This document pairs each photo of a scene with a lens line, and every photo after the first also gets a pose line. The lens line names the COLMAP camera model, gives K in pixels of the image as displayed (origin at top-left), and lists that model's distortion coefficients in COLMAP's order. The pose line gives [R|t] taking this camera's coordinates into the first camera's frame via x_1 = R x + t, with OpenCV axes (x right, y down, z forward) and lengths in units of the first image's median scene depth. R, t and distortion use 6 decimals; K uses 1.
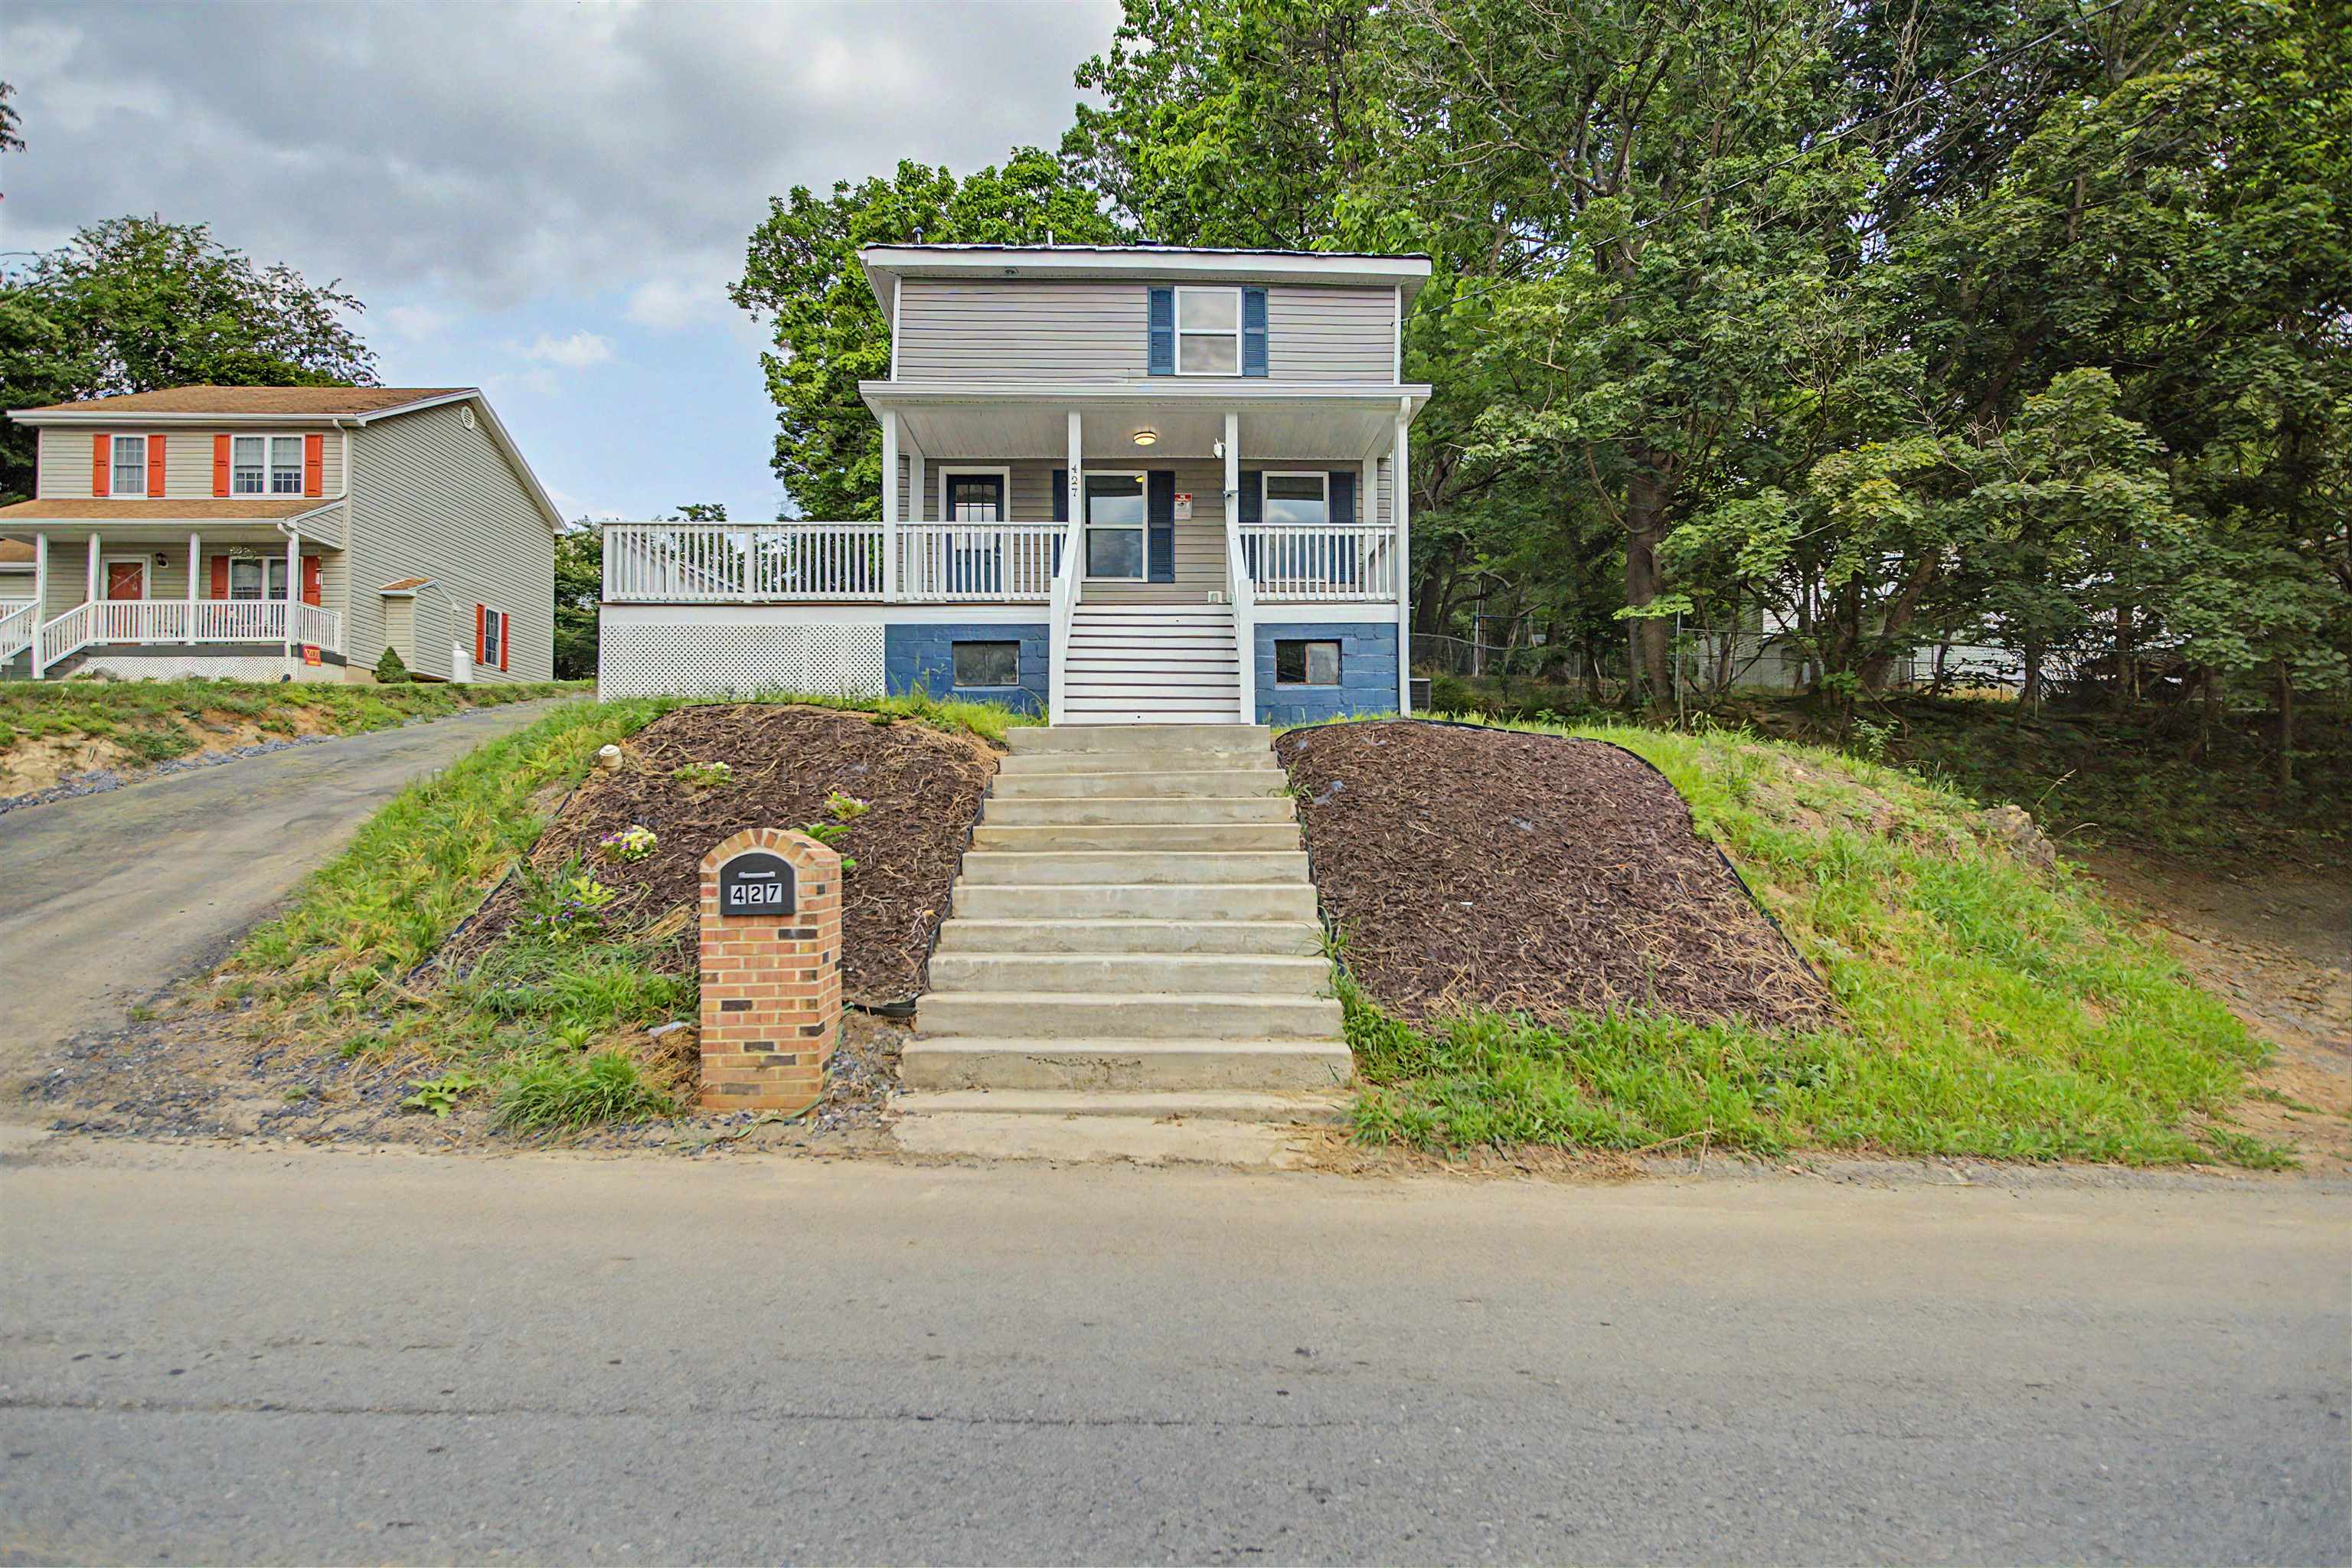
lens RADIAL K [[1345.7, 0, 1242.9], [0, 1345.7, 849.8], [0, 0, 1]] dist [0.010938, -0.009313]
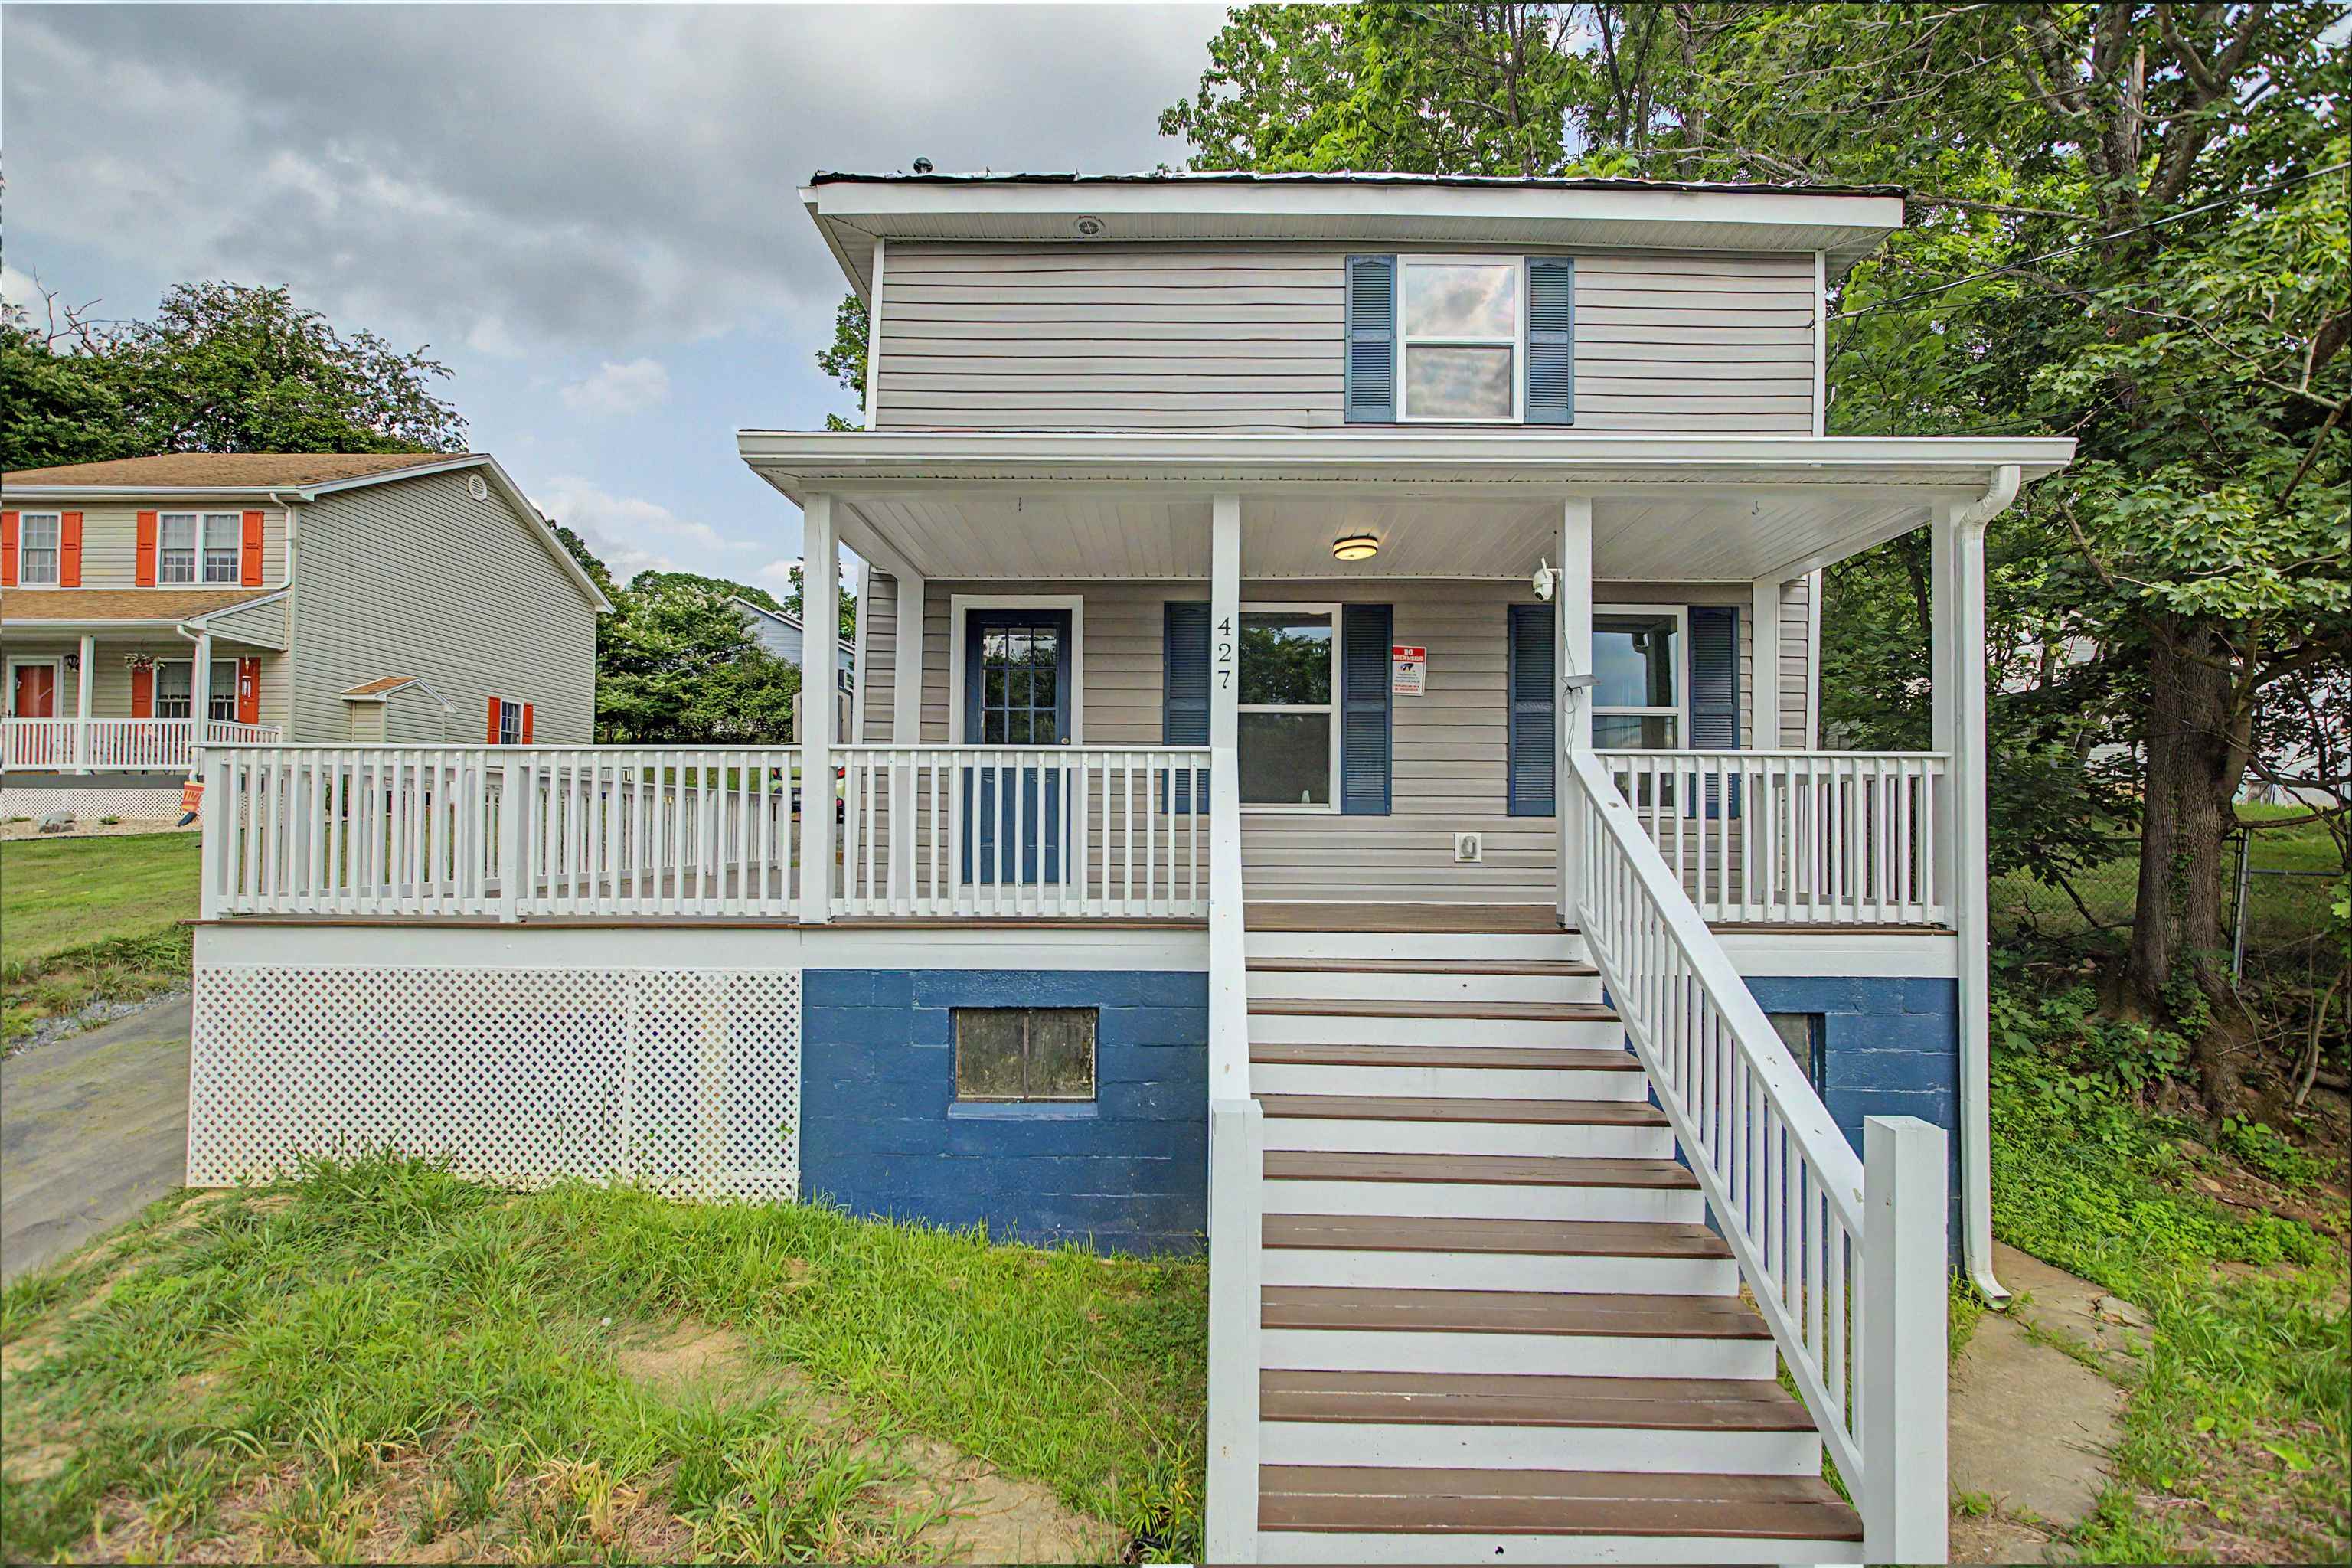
lens RADIAL K [[1074.3, 0, 1216.8], [0, 1074.3, 822.3], [0, 0, 1]] dist [-0.004123, -0.000384]
pose [[0.998793, 0.013343, -0.047261, -0.098594], [-0.013218, 0.999908, 0.002958, -0.196241], [0.047296, -0.002330, 0.998878, 0.576848]]
